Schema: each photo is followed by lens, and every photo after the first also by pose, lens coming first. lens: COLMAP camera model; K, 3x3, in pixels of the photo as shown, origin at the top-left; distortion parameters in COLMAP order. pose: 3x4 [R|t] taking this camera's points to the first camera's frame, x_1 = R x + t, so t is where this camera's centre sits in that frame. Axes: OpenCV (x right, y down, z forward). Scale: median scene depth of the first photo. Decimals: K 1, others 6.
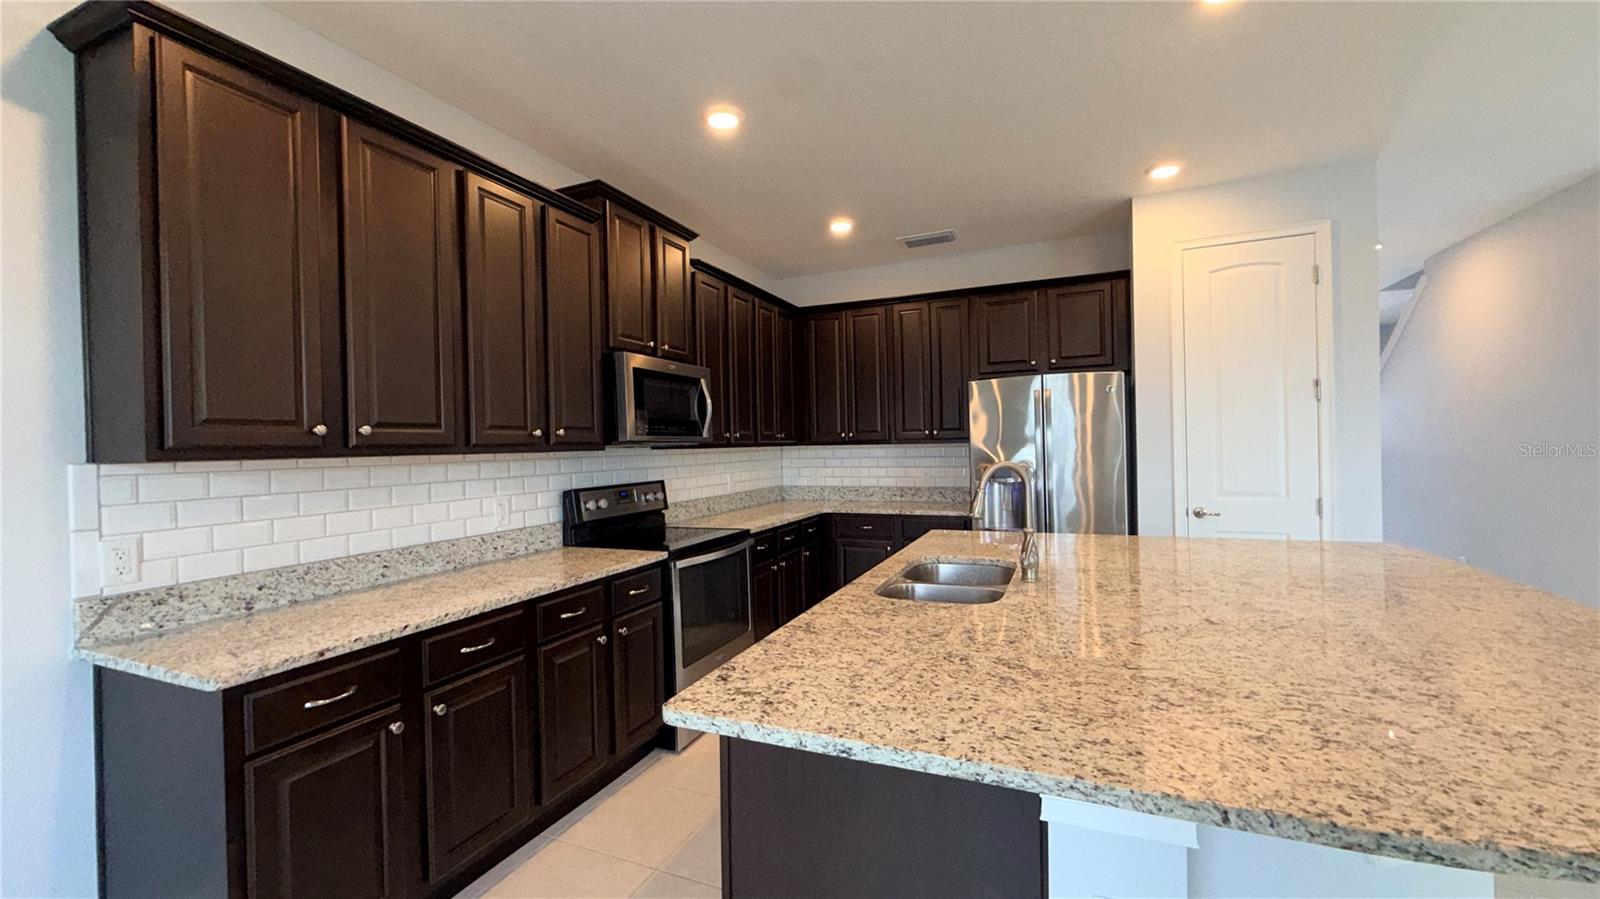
lens RADIAL K [[636.1, 0, 796.4], [0, 636.1, 449.0], [0, 0, 1]] dist [0.000790, 0.000165]
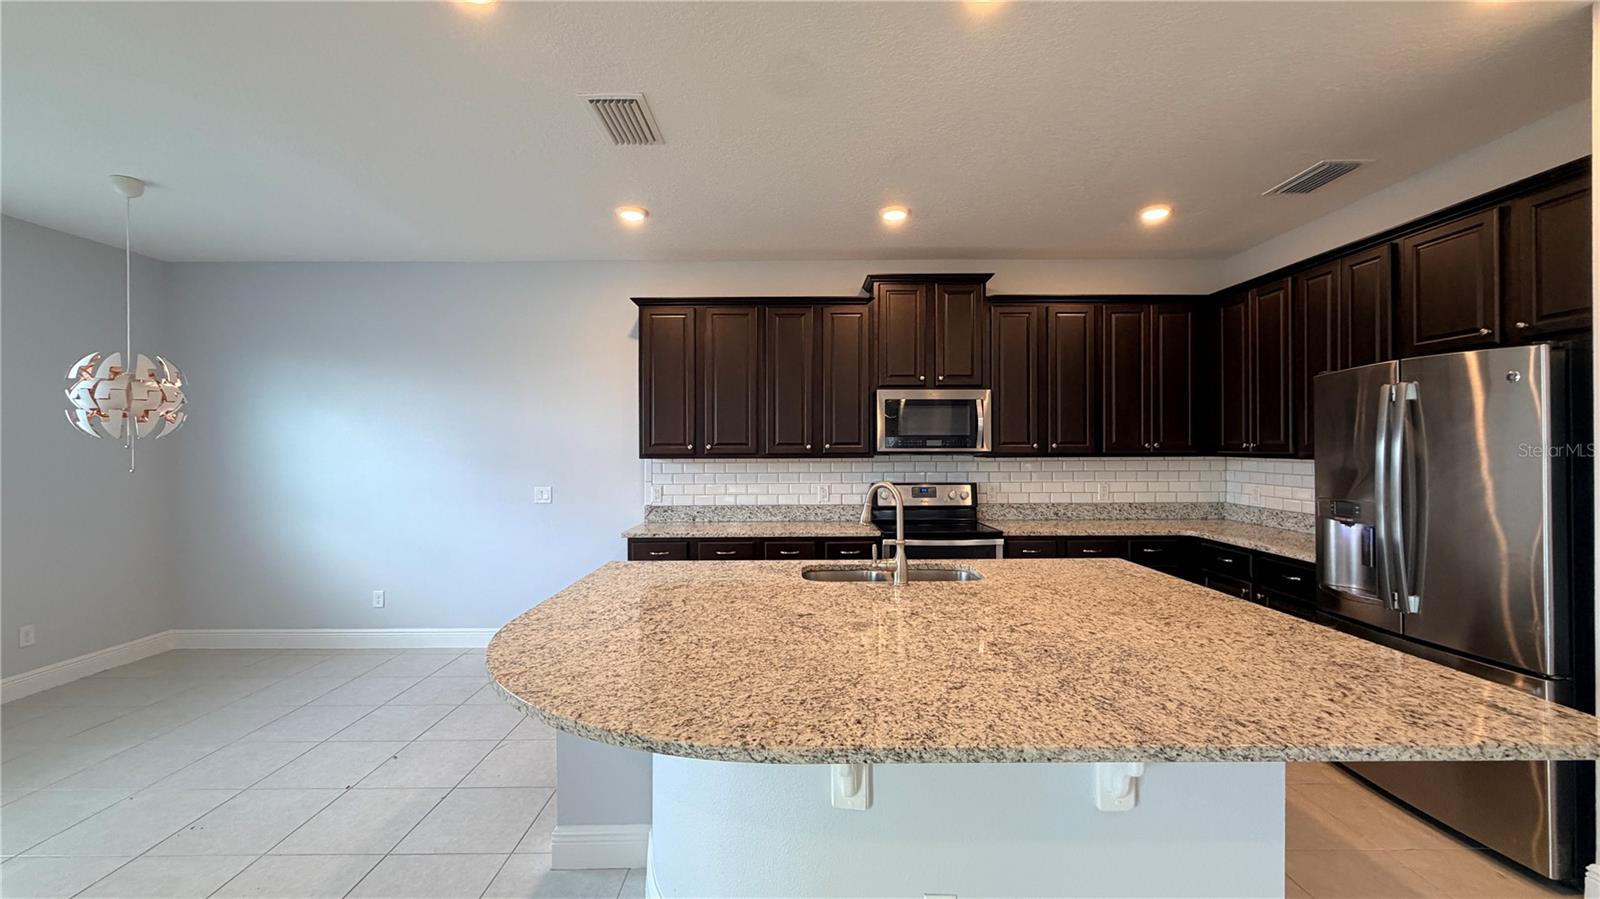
lens RADIAL K [[636.1, 0, 796.4], [0, 636.1, 449.0], [0, 0, 1]] dist [0.000790, 0.000165]
pose [[0.401330, 0.022770, -0.915651, 1.316661], [-0.010346, 0.999740, 0.020327, -0.062797], [0.915875, 0.001315, 0.401461, 0.345403]]
